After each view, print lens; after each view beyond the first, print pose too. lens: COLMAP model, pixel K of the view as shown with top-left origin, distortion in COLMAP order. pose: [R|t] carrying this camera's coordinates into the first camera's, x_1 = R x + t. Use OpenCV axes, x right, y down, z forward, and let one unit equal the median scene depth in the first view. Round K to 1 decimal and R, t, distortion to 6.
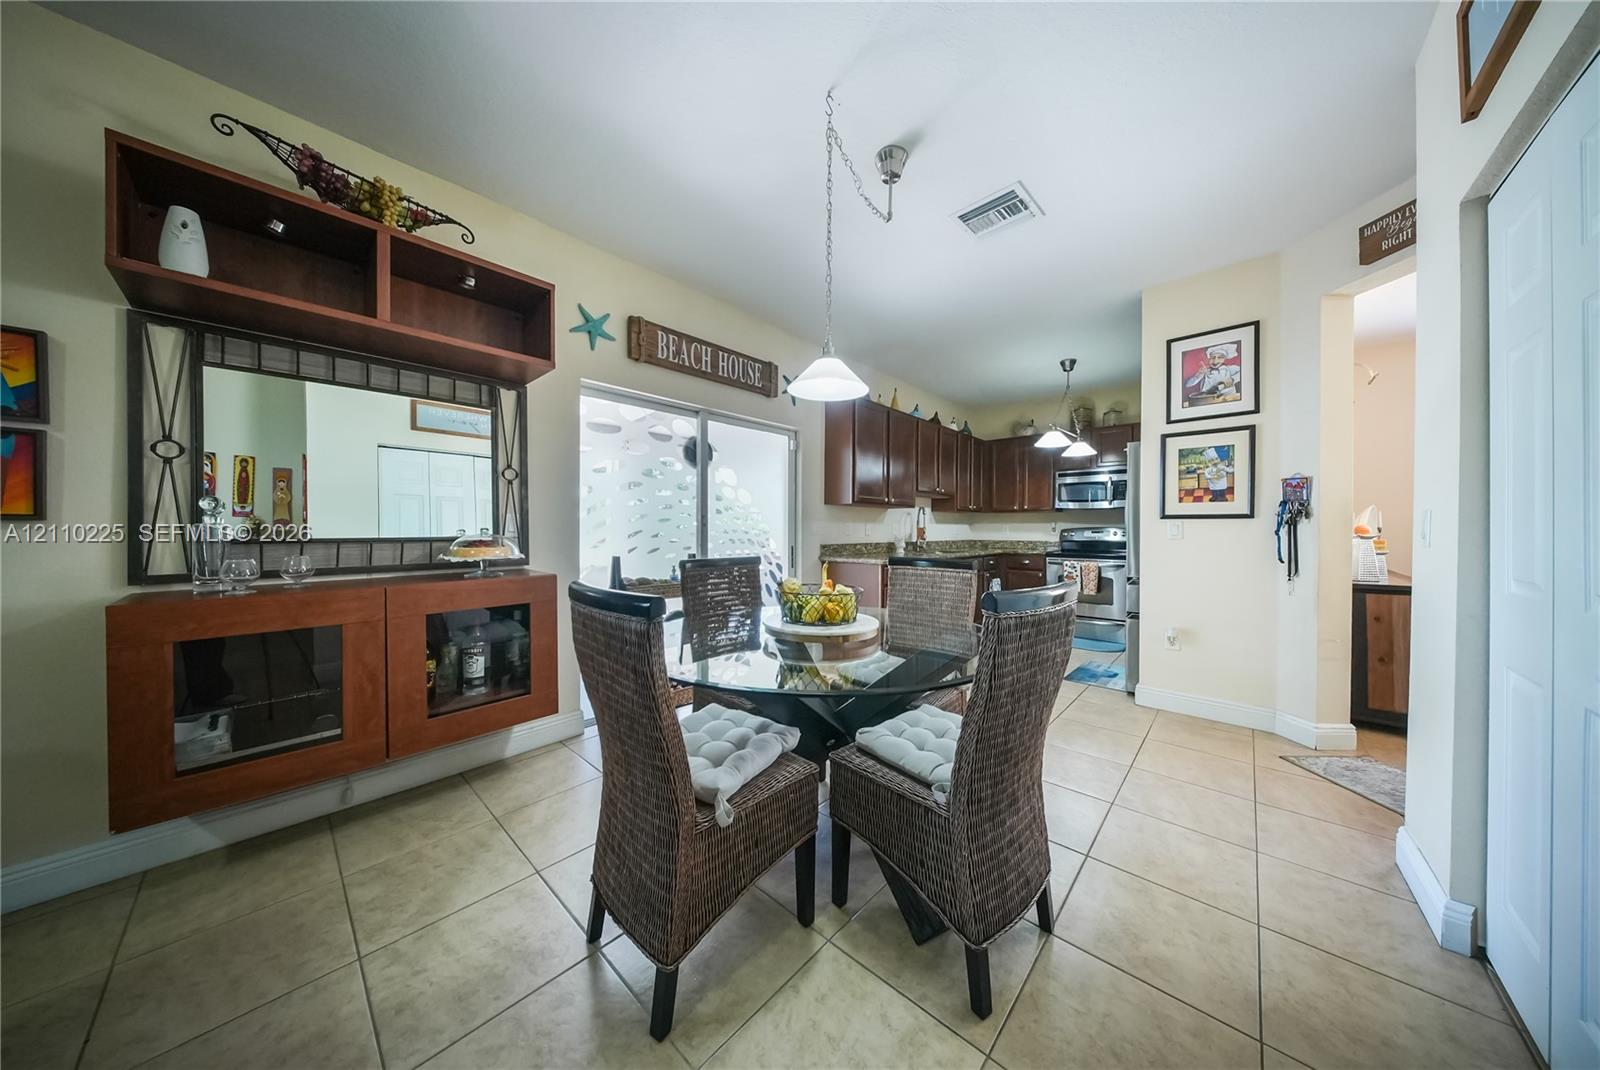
lens RADIAL K [[489.9, 0, 797.1], [0, 489.9, 531.8], [0, 0, 1]] dist [0.000938, -0.001930]
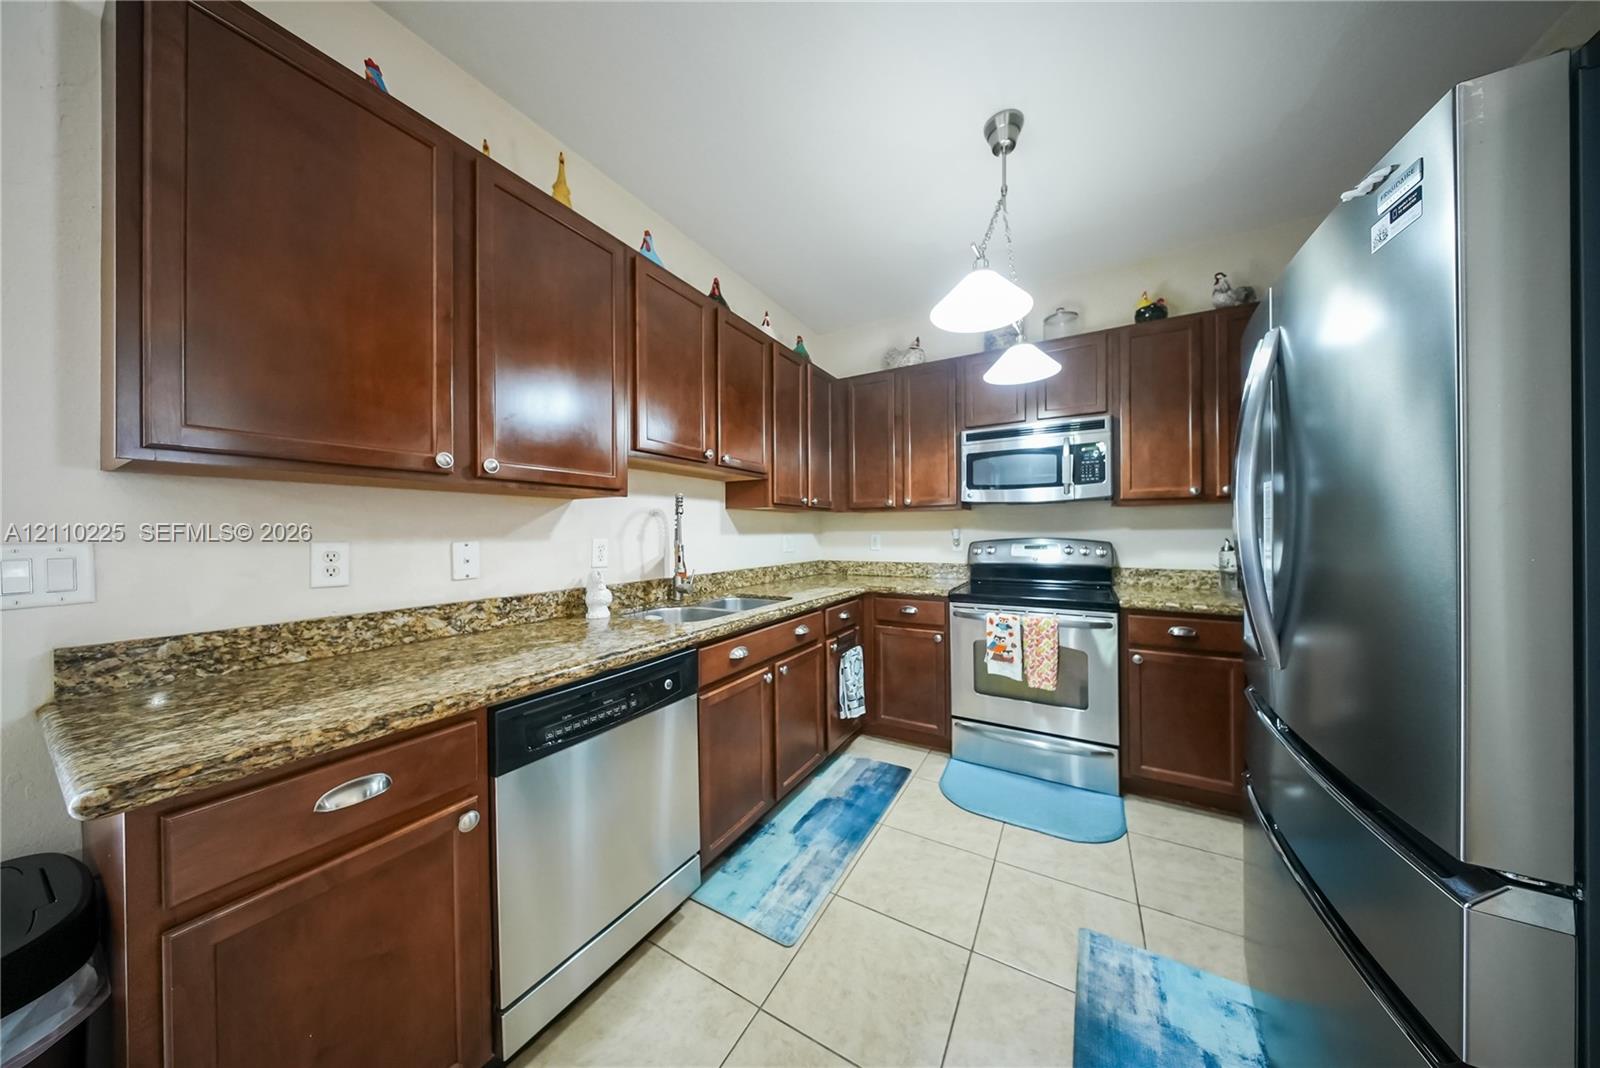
lens RADIAL K [[469.9, 0, 809.5], [0, 469.9, 534.9], [0, 0, 1]] dist [-0.000656, -0.003201]
pose [[0.973708, -0.014403, 0.227345, 0.259575], [0.014359, 0.999895, 0.001848, -0.016569], [-0.227348, 0.001465, 0.973813, 0.558154]]
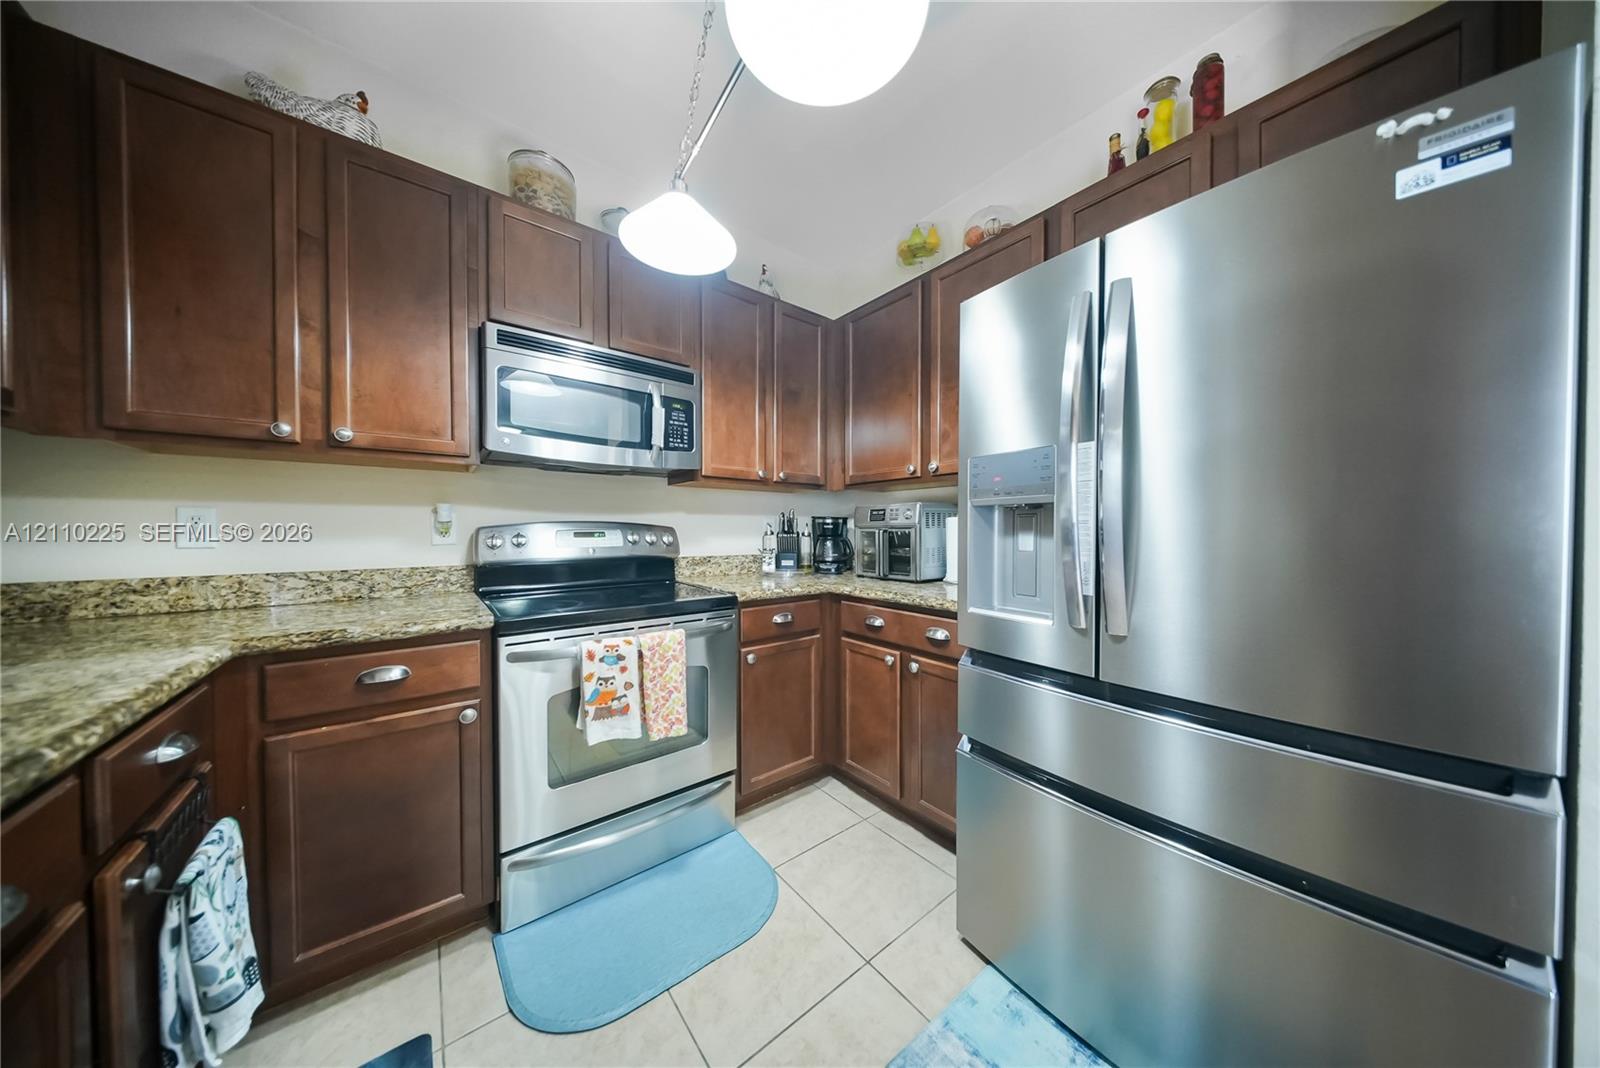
lens RADIAL K [[469.9, 0, 809.5], [0, 469.9, 534.9], [0, 0, 1]] dist [-0.000656, -0.003201]
pose [[0.143254, -0.015283, 0.989568, 0.285562], [0.007155, 0.999871, 0.014407, -0.002447], [-0.989660, 0.005016, 0.143345, 0.778357]]
